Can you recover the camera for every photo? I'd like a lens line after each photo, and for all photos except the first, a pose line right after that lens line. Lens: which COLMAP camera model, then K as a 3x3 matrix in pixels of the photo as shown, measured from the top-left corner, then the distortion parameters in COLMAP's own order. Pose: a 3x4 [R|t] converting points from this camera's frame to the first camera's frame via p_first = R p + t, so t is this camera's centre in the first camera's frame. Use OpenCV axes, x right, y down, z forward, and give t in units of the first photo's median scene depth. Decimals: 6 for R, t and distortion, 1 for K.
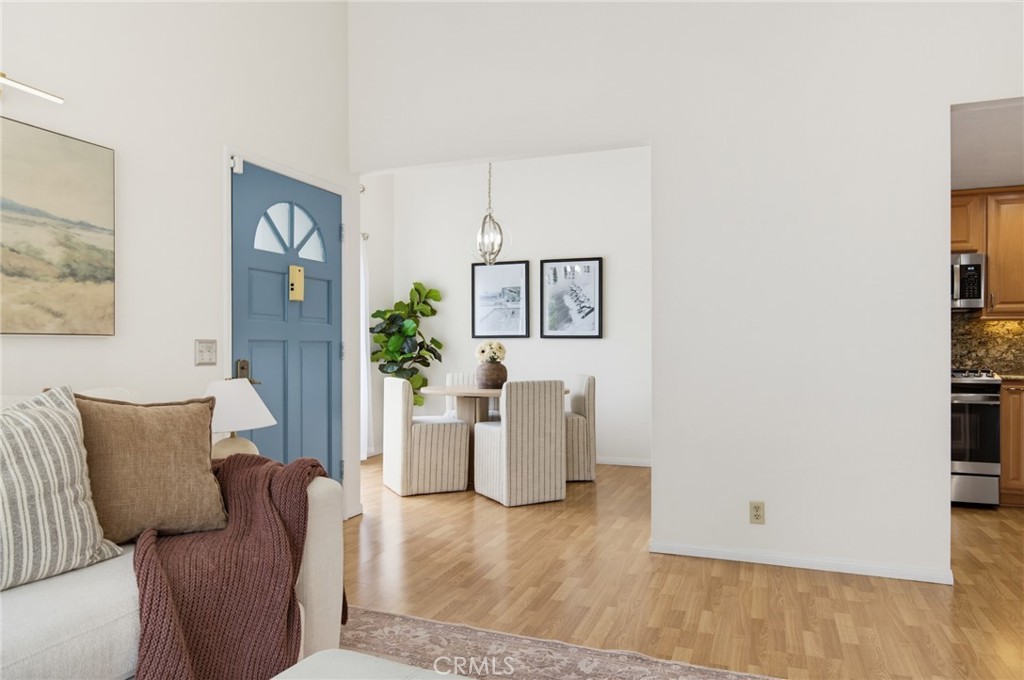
lens RADIAL K [[661.5, 0, 529.7], [0, 661.5, 351.2], [0, 0, 1]] dist [-0.019927, 0.005325]
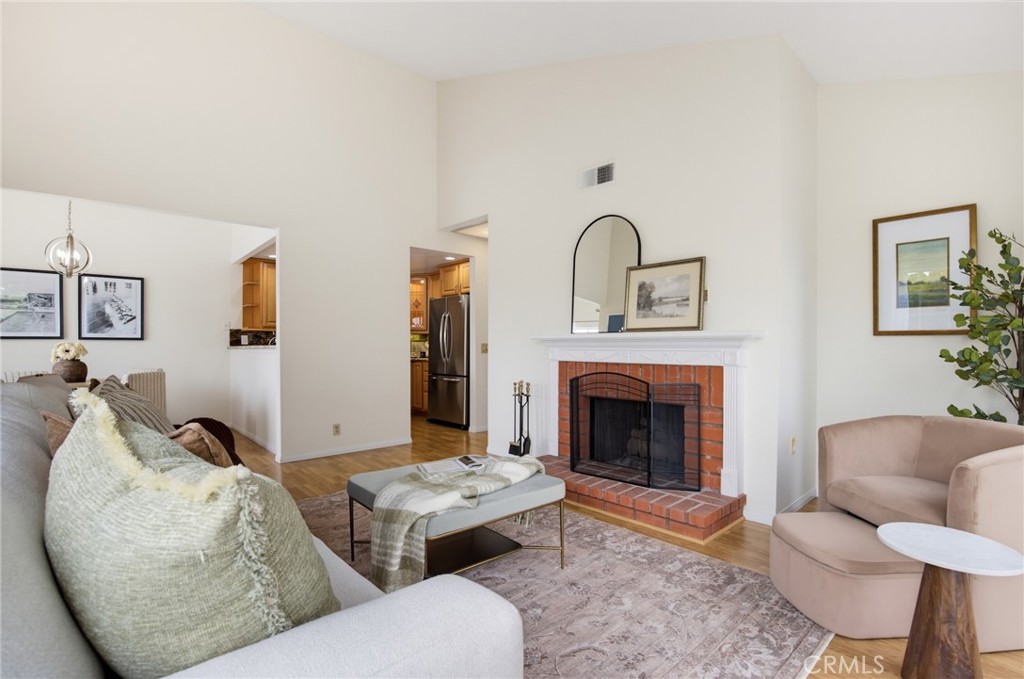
lens RADIAL K [[479.8, 0, 517.9], [0, 479.8, 344.2], [0, 0, 1]] dist [-0.021663, 0.000232]
pose [[0.458123, -0.000329, 0.888889, -0.925399], [0.009661, 0.999943, -0.004609, -0.000033], [-0.888836, 0.010699, 0.458100, -0.195488]]
